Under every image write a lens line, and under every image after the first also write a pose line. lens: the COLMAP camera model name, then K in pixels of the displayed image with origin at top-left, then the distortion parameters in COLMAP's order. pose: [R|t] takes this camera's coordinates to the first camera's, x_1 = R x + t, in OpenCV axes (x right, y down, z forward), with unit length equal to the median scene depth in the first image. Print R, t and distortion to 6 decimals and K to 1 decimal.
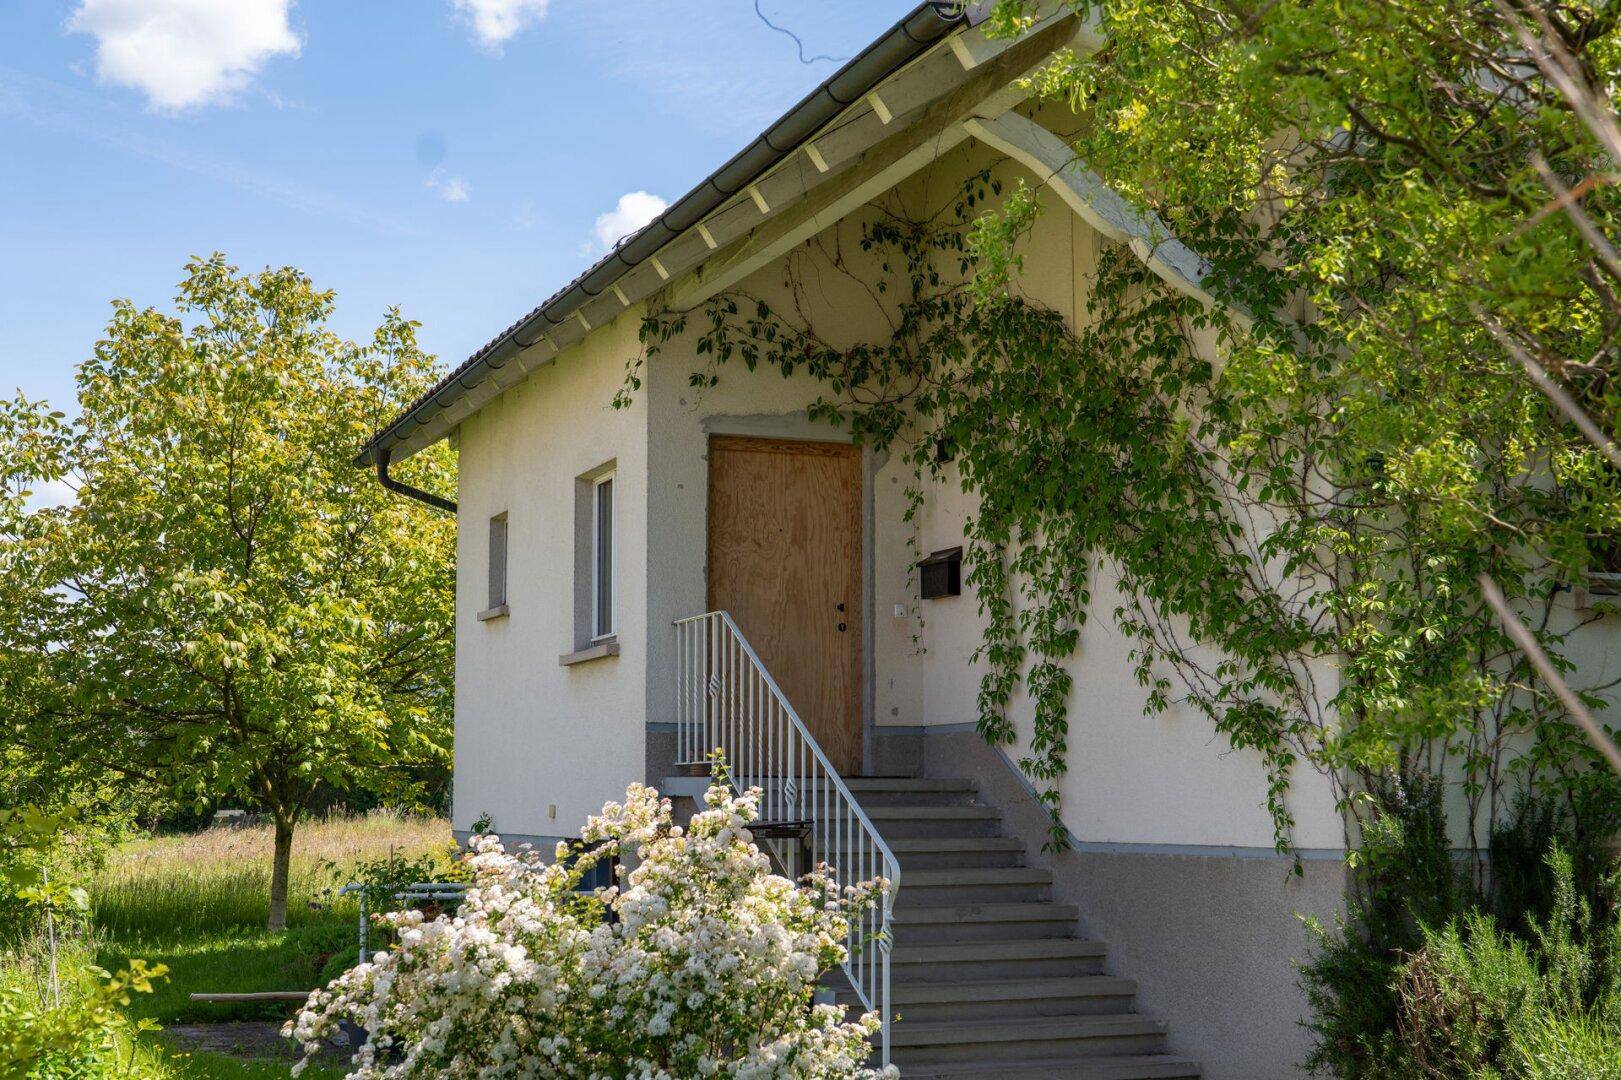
lens RADIAL K [[2246.6, 0, 810.5], [0, 2246.6, 540.0], [0, 0, 1]] dist [-0.006505, -0.003768]
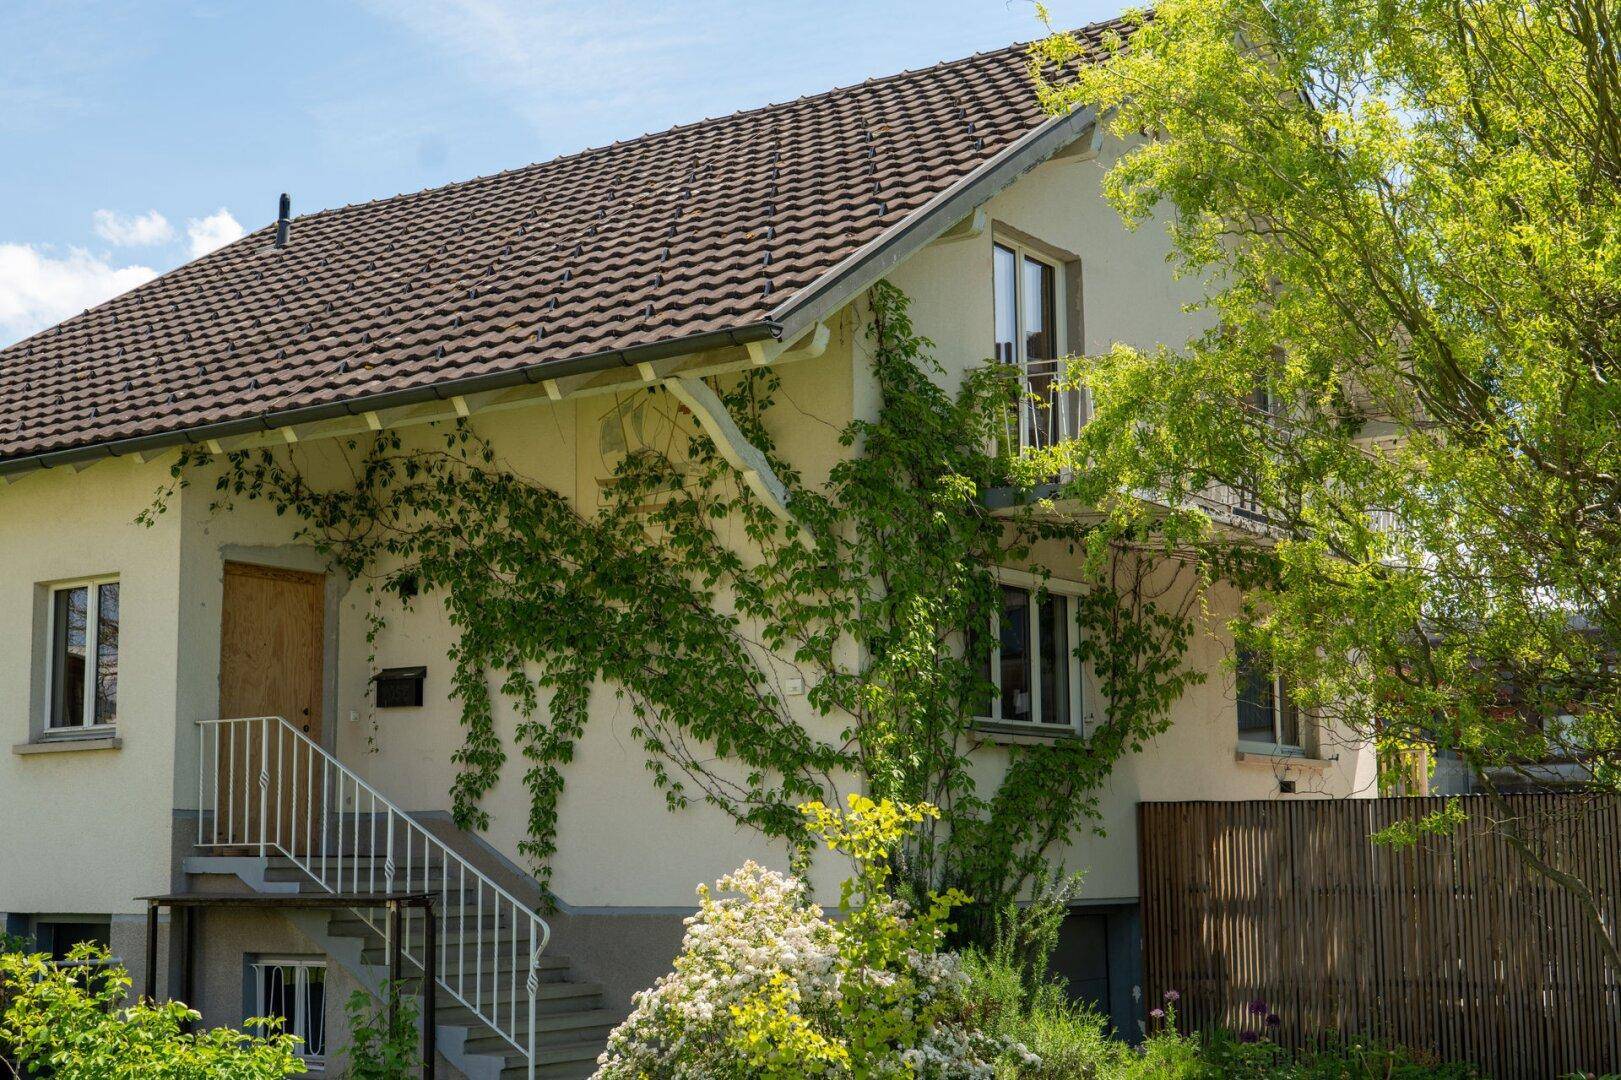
lens RADIAL K [[2246.6, 0, 810.5], [0, 2246.6, 540.0], [0, 0, 1]] dist [-0.006505, -0.003768]
pose [[0.833947, 0.071111, 0.547243, -0.463995], [-0.055518, 0.997443, -0.045008, -0.024039], [-0.549044, 0.007153, 0.835763, -0.147708]]
